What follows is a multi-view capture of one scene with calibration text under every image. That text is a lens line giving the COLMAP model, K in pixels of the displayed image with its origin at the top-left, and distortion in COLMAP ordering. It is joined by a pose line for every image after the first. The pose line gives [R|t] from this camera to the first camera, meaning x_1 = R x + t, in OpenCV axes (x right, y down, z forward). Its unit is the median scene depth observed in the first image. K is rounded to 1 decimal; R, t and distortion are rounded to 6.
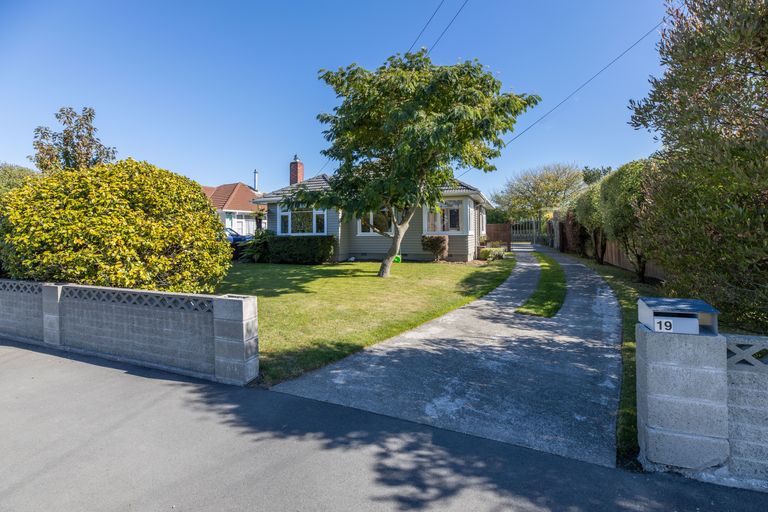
lens RADIAL K [[324.8, 0, 384.0], [0, 324.8, 256.0], [0, 0, 1]] dist [0.002502, 0.000386]
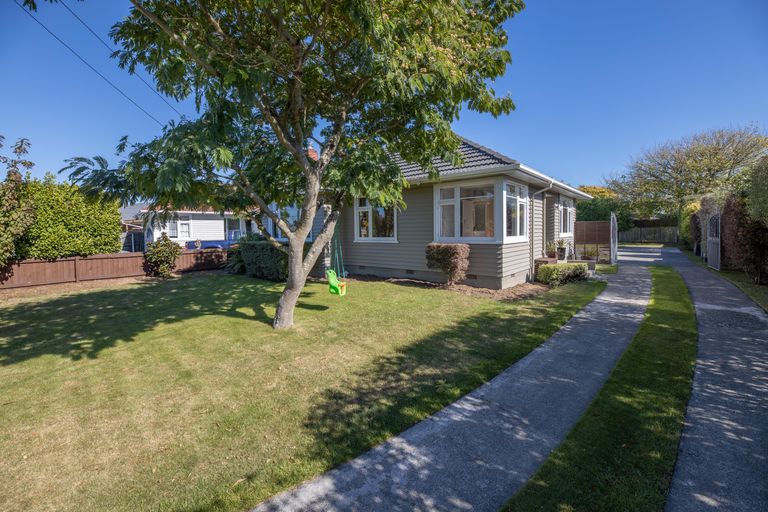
lens RADIAL K [[324.8, 0, 384.0], [0, 324.8, 256.0], [0, 0, 1]] dist [0.002502, 0.000386]
pose [[0.952041, 0.022935, -0.305111, 0.203282], [-0.019456, 0.999706, 0.014437, -0.040434], [0.305353, -0.007809, 0.952207, 0.334910]]
